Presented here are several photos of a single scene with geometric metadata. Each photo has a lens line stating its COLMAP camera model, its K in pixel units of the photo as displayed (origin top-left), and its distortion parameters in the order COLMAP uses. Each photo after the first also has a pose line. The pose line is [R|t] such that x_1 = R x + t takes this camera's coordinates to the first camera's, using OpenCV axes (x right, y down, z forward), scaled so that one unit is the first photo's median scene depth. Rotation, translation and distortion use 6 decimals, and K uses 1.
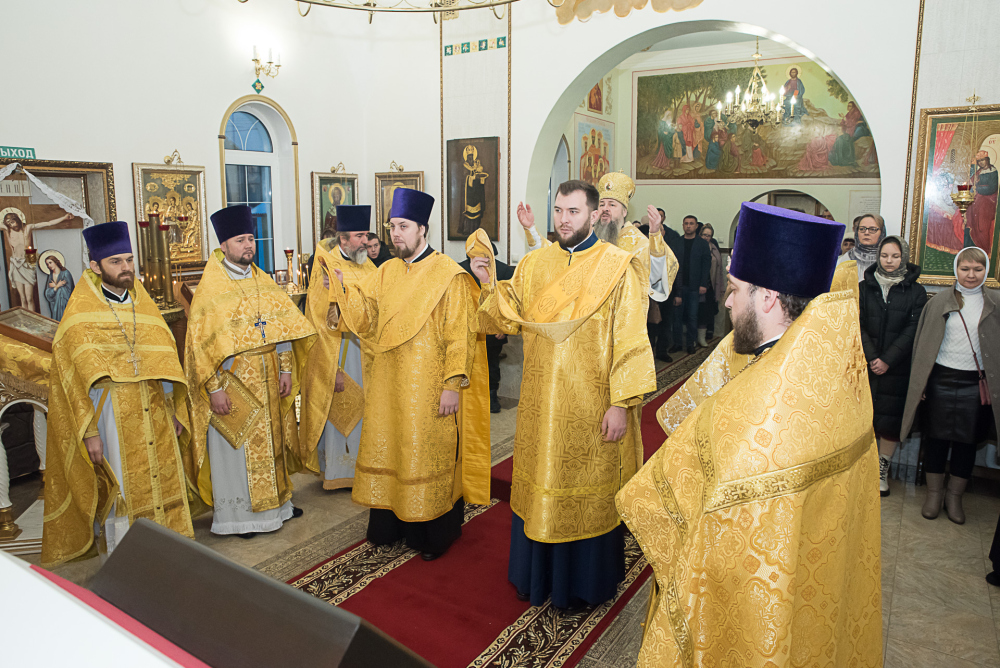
lens RADIAL K [[696.3, 0, 497.0], [0, 696.3, 338.7], [0, 0, 1]] dist [-0.127693, 0.078095]
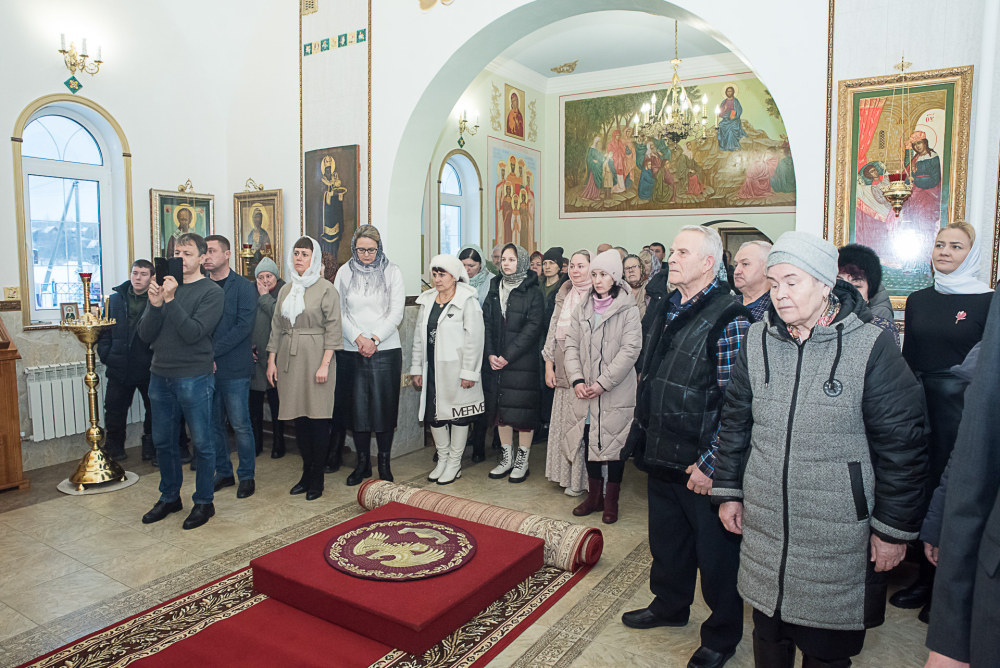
lens RADIAL K [[696.3, 0, 492.0], [0, 696.3, 334.9], [0, 0, 1]] dist [-0.127693, 0.078095]
pose [[0.999909, 0.002552, 0.013270, 0.151567], [-0.001408, 0.996337, -0.085501, 0.011237], [-0.013439, 0.085475, 0.996250, 0.171446]]
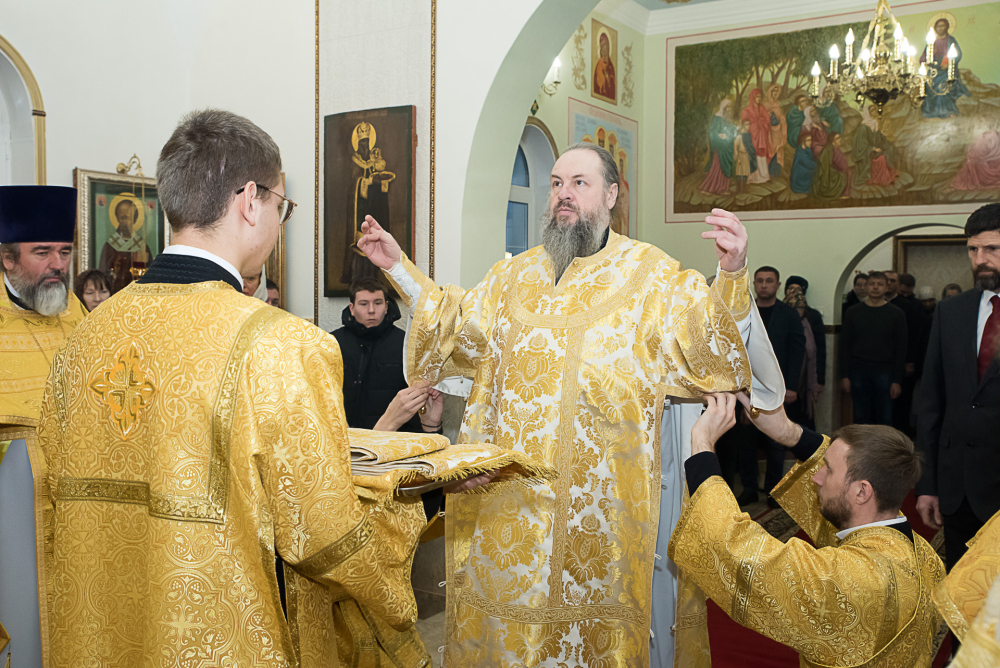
lens RADIAL K [[1000.1, 0, 495.4], [0, 1000.1, 332.4], [0, 0, 1]] dist [0.000882, 0.000000]
pose [[0.999895, 0.007555, 0.012388, 0.056265], [-0.005732, 0.989971, -0.141154, -0.004395], [-0.013331, 0.141068, 0.989910, 0.234731]]
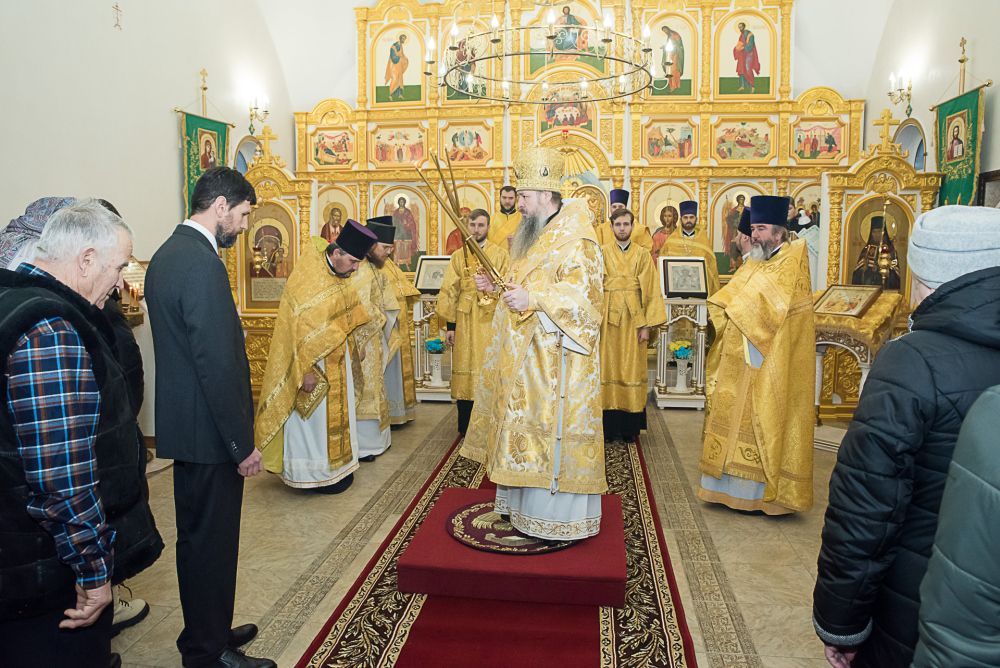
lens RADIAL K [[696.3, 0, 494.3], [0, 696.3, 332.5], [0, 0, 1]] dist [-0.127693, 0.078095]
pose [[-0.909717, 0.049813, -0.412230, 0.320173], [-0.073654, 0.957677, 0.278263, -0.158833], [0.408644, 0.283503, -0.867546, 1.085499]]
